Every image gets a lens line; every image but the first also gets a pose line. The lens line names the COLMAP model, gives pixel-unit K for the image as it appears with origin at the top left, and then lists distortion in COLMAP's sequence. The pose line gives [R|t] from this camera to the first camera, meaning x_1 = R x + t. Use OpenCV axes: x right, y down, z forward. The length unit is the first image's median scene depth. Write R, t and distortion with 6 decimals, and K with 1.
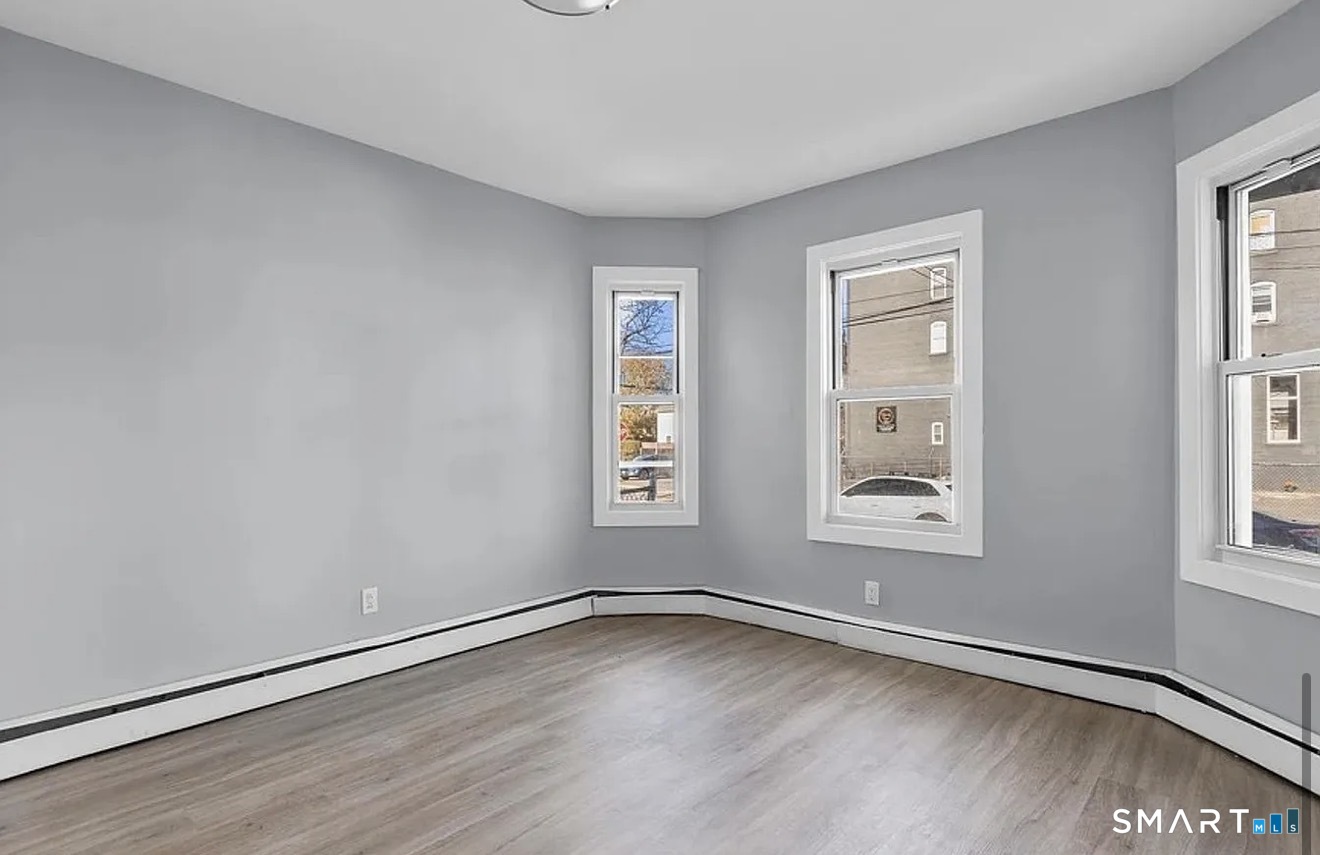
lens RADIAL K [[656.7, 0, 661.0], [0, 656.7, 430.3], [0, 0, 1]] dist [0.001454, -0.000217]
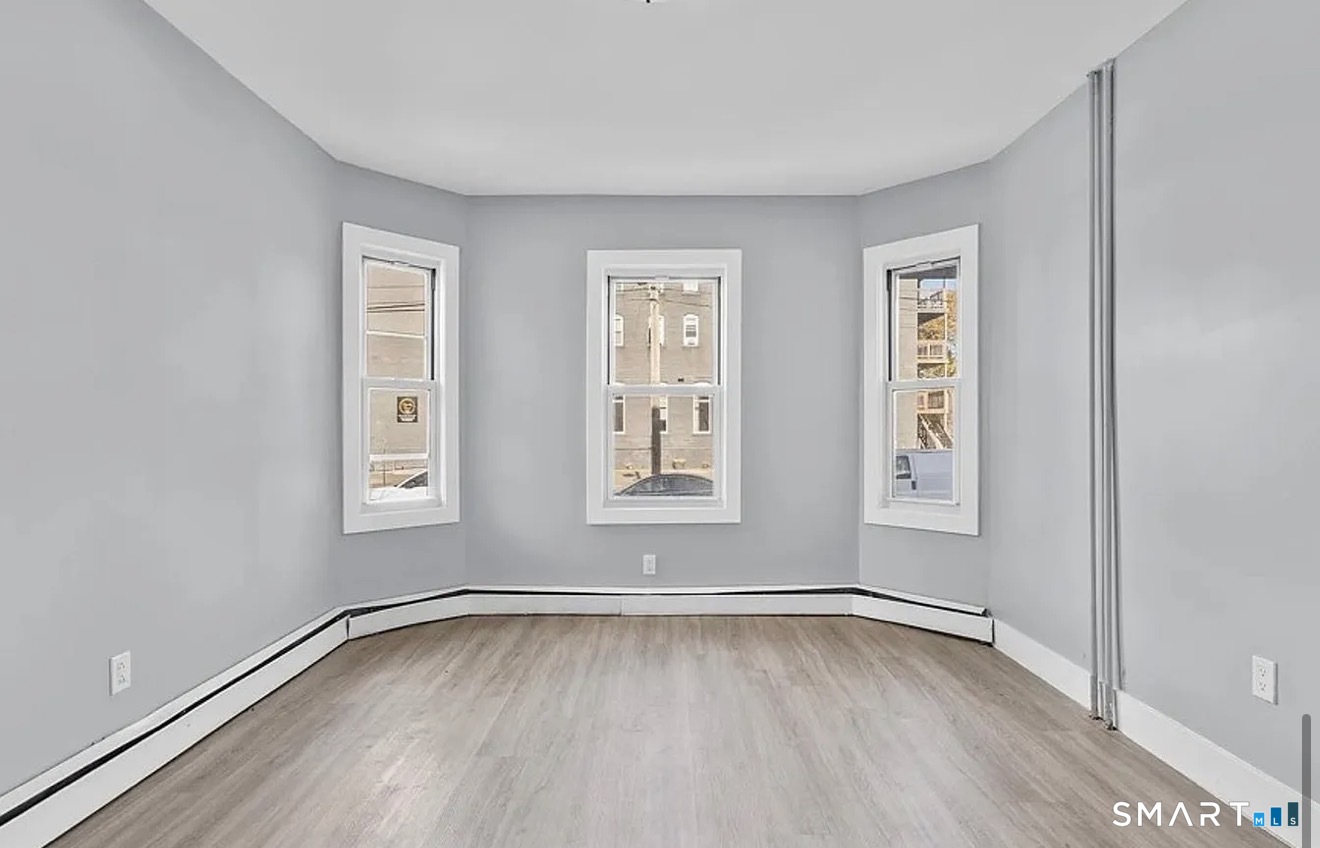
lens RADIAL K [[665.3, 0, 650.3], [0, 665.3, 420.9], [0, 0, 1]] dist [-0.005541, 0.000896]
pose [[0.749656, 0.010272, 0.661748, -0.412740], [-0.010585, 0.999938, -0.003529, 0.001847], [-0.661743, -0.004359, 0.749718, 0.122650]]
